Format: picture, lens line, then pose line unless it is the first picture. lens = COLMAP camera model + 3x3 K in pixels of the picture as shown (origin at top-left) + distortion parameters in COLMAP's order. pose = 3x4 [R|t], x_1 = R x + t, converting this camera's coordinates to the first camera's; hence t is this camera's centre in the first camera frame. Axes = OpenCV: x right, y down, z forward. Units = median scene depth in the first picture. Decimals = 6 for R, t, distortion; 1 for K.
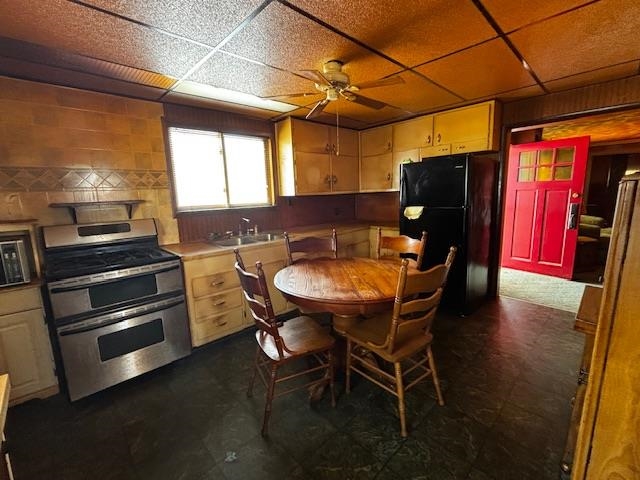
lens RADIAL K [[278.0, 0, 322.4], [0, 278.0, 239.1], [0, 0, 1]] dist [-0.001557, 0.000684]
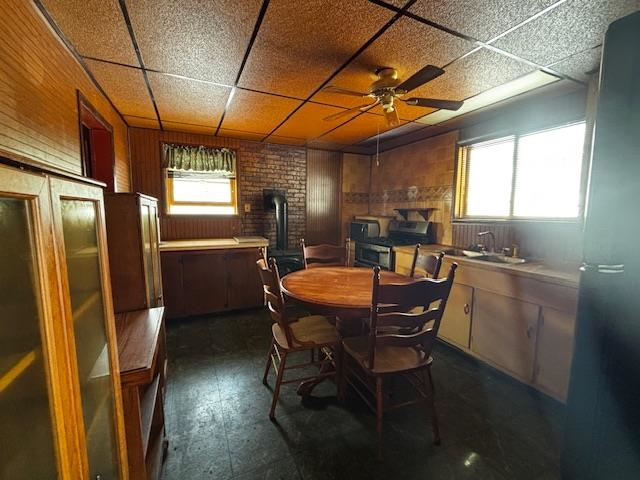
lens RADIAL K [[278.0, 0, 322.3], [0, 278.0, 239.6], [0, 0, 1]] dist [-0.001557, 0.000684]
pose [[-0.311771, 0.131036, -0.941078, 0.820960], [-0.157522, 0.969611, 0.187194, -0.157048], [0.937009, 0.206602, -0.281655, 0.888440]]
